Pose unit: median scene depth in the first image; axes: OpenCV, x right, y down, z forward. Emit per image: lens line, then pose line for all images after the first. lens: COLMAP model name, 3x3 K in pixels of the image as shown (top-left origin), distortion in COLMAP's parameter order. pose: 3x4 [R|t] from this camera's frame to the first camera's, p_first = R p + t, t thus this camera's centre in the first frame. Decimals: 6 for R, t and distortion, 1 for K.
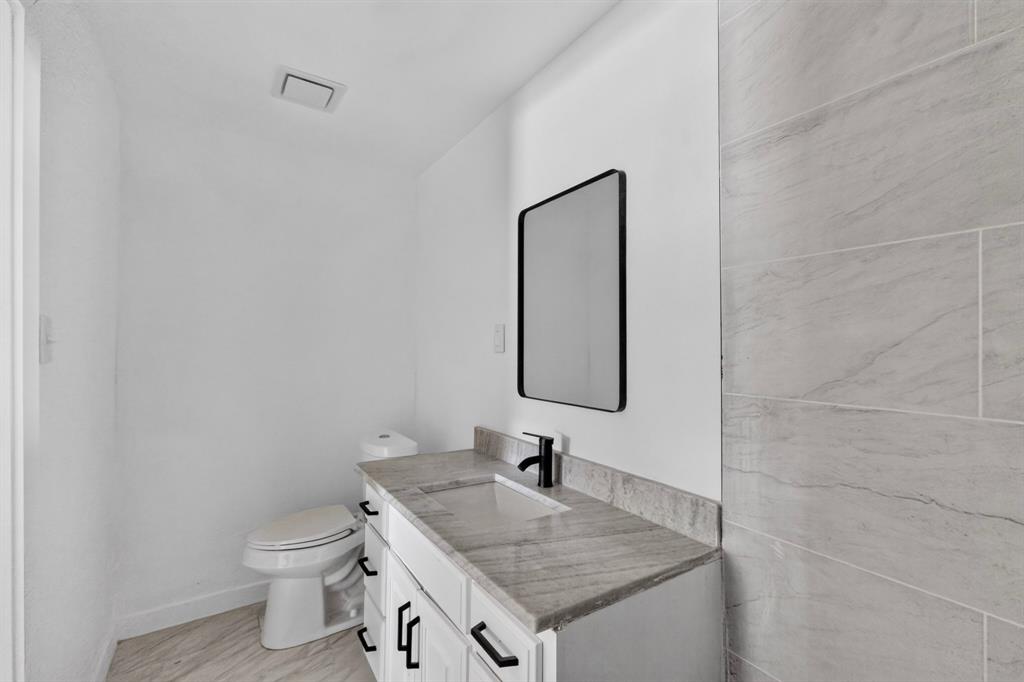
lens RADIAL K [[455.3, 0, 512.0], [0, 455.3, 341.0], [0, 0, 1]] dist [0.002178, 0.000087]
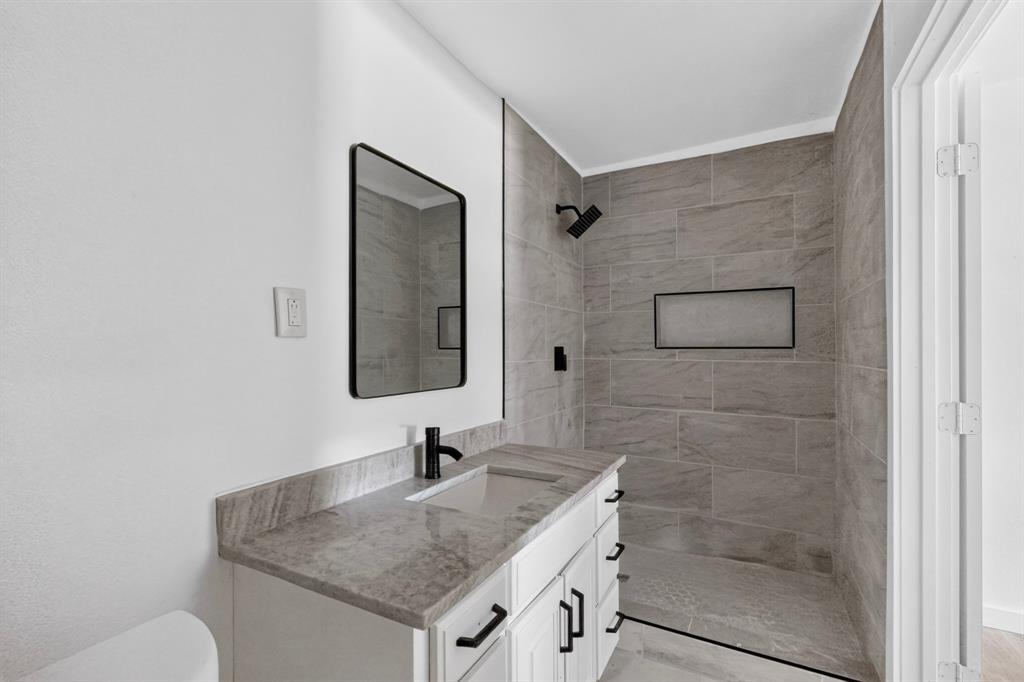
lens RADIAL K [[455.3, 0, 512.0], [0, 455.3, 341.0], [0, 0, 1]] dist [0.002178, 0.000087]
pose [[-0.489913, 0.028712, 0.871299, -0.940417], [-0.004917, 0.999351, -0.035697, 0.076640], [-0.871758, -0.021773, -0.489453, 1.482757]]
